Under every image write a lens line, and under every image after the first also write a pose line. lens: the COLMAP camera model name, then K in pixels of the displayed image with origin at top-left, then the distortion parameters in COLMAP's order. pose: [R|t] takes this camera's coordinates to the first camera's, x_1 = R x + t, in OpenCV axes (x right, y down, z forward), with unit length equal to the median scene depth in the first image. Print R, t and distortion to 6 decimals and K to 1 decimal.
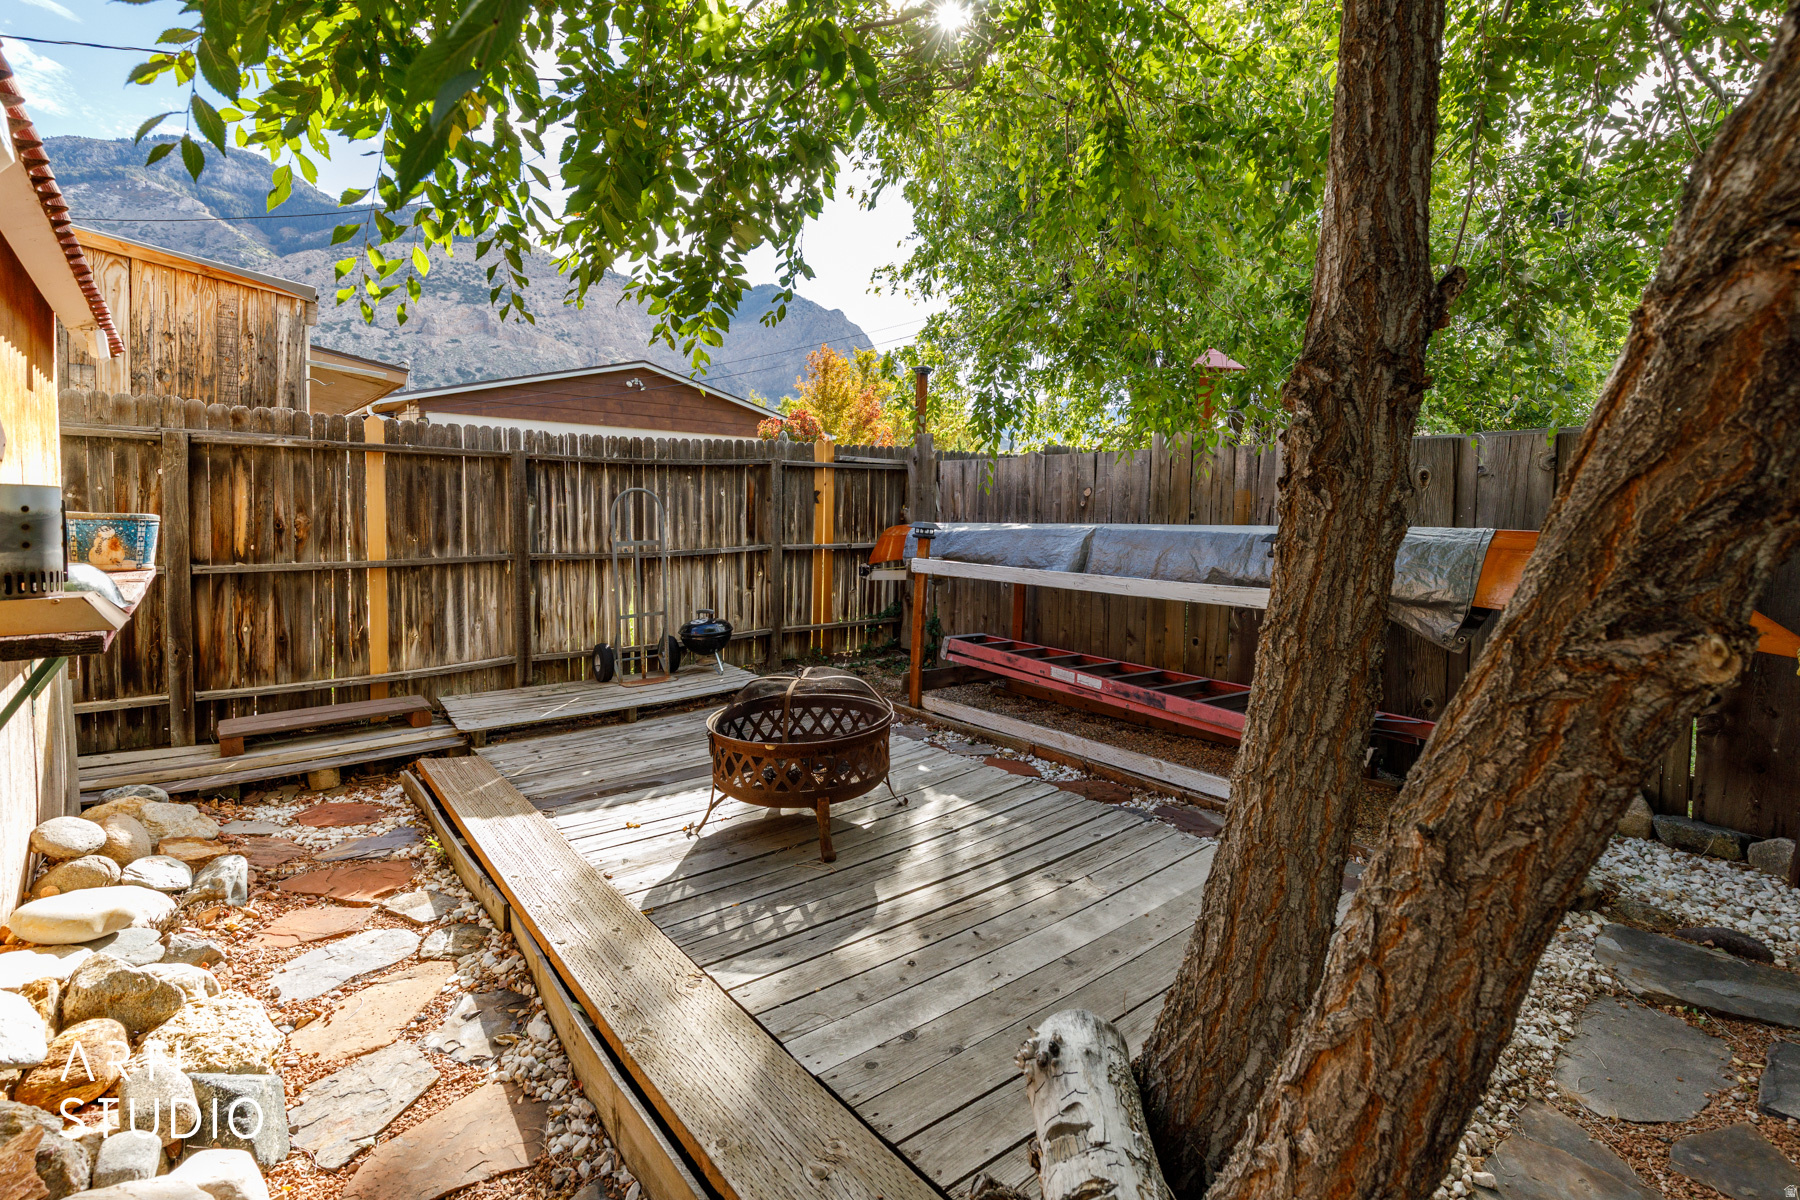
lens RADIAL K [[834.9, 0, 892.8], [0, 834.9, 527.9], [0, 0, 1]] dist [0.014320, -0.006949]
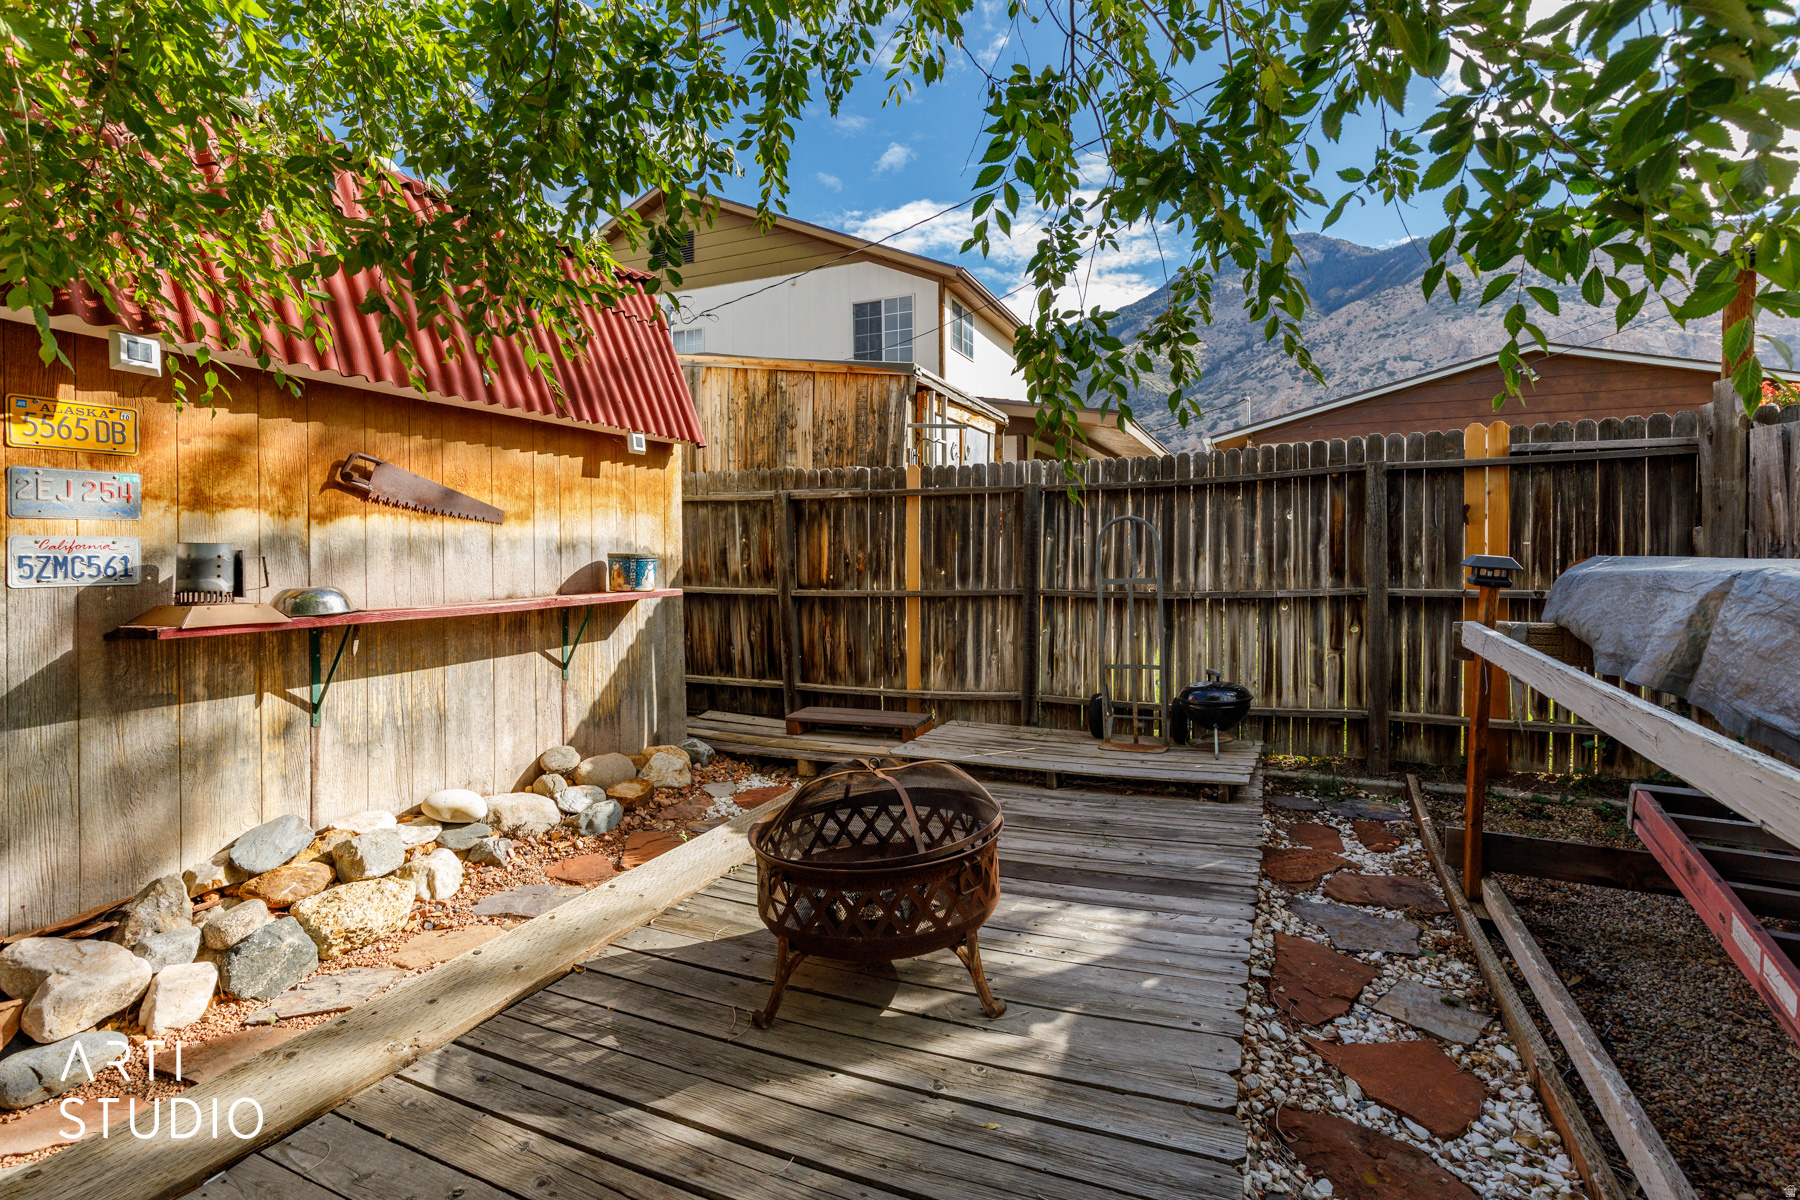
lens RADIAL K [[828.3, 0, 914.2], [0, 828.3, 549.6], [0, 0, 1]] dist [0.019955, -0.016745]
pose [[0.454541, -0.009224, -0.890678, 0.388046], [-0.000215, 0.999945, -0.010466, -0.005313], [0.890726, 0.004949, 0.454514, 0.481508]]
